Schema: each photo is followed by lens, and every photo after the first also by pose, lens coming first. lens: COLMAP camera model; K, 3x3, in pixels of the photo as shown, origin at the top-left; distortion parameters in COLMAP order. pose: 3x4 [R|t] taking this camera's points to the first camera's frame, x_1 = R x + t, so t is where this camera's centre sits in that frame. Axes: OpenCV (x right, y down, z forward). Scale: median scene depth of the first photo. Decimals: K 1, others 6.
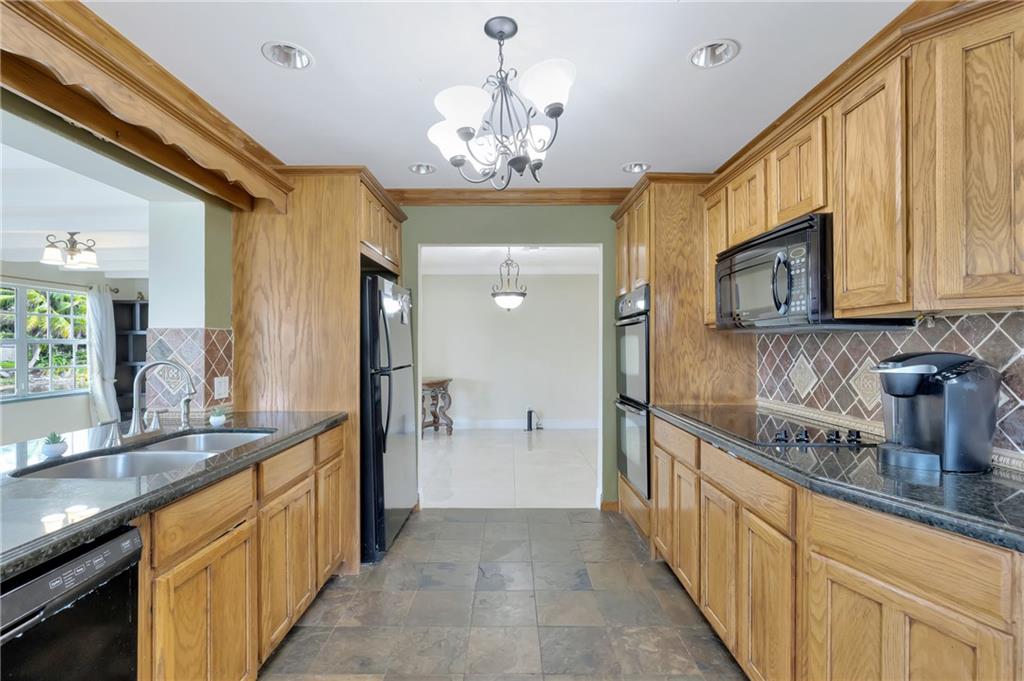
lens RADIAL K [[471.3, 0, 512.1], [0, 471.3, 342.1], [0, 0, 1]] dist [-0.000953, -0.000103]
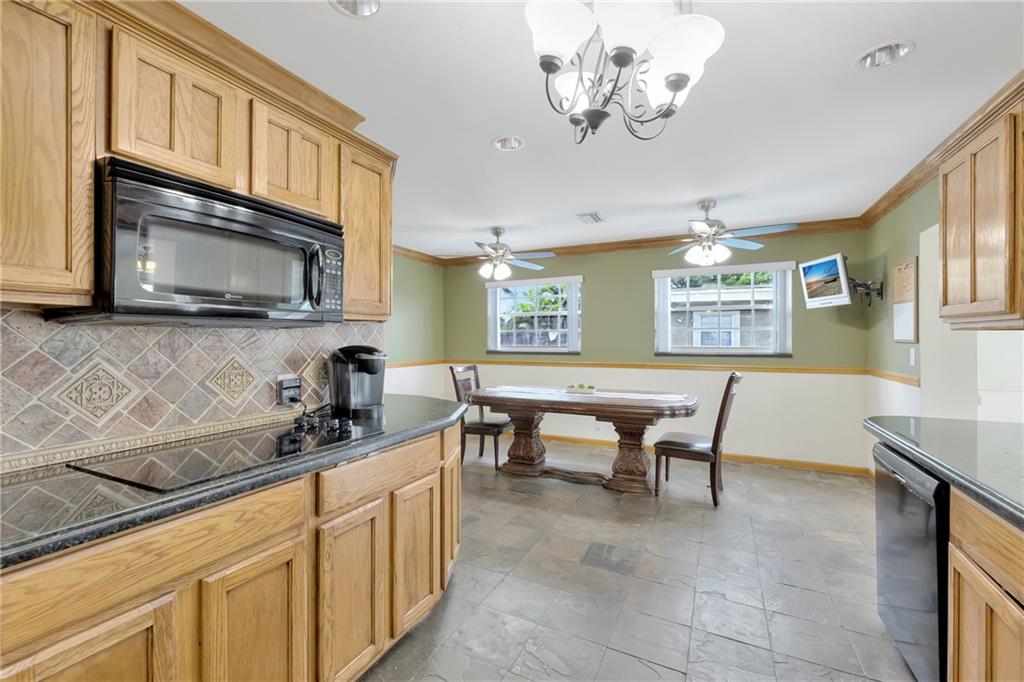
lens RADIAL K [[431.3, 0, 513.5], [0, 431.3, 340.6], [0, 0, 1]] dist [-0.001701, 0.000056]
pose [[-0.899797, 0.007603, 0.436243, -0.170073], [0.006313, 0.999970, -0.004406, 0.011410], [-0.436263, -0.001211, -0.899818, 1.576115]]
